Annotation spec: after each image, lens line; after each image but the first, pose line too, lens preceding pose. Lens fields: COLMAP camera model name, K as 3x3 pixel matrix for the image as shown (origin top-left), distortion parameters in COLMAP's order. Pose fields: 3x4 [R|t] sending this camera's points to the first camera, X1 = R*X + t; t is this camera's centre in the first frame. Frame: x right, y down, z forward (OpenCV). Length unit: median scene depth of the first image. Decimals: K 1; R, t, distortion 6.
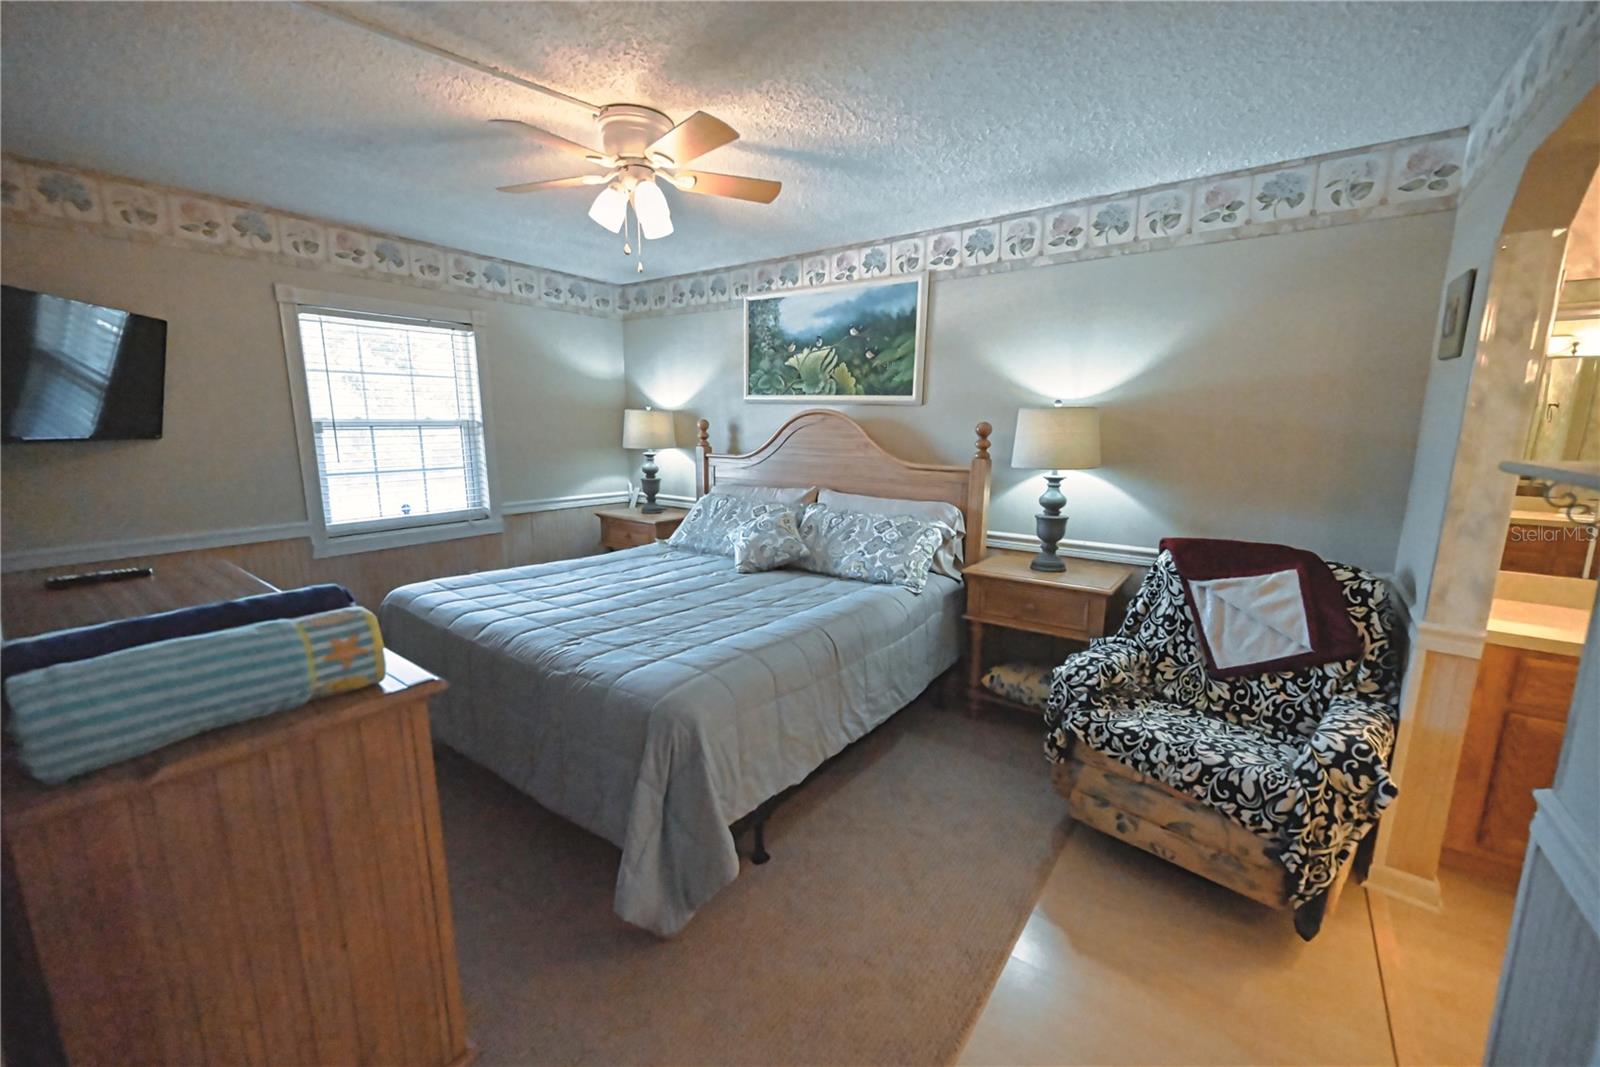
lens RADIAL K [[628.3, 0, 801.6], [0, 628.3, 533.5], [0, 0, 1]] dist [-0.000414, 0.000008]
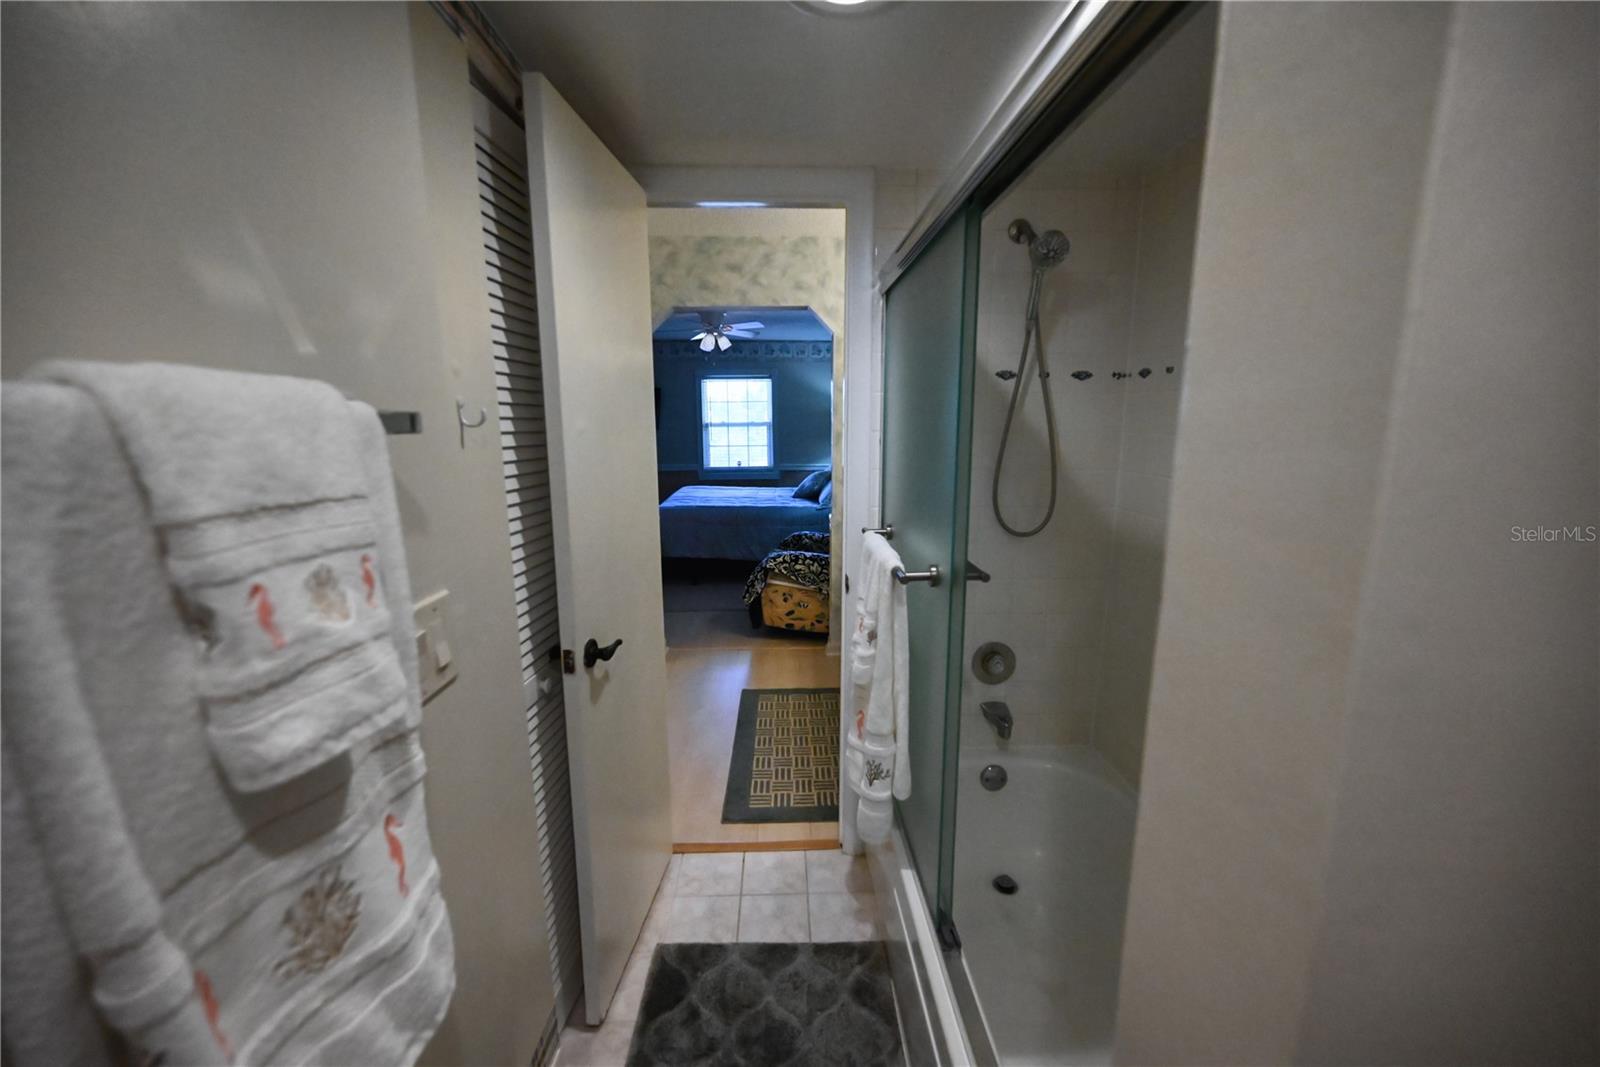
lens RADIAL K [[628.3, 0, 801.6], [0, 628.3, 533.5], [0, 0, 1]] dist [-0.000414, 0.000008]
pose [[0.623390, 0.130073, -0.771016, 1.287279], [-0.132695, 0.989362, 0.059621, 0.045413], [0.770569, 0.065143, 0.634019, -0.205791]]
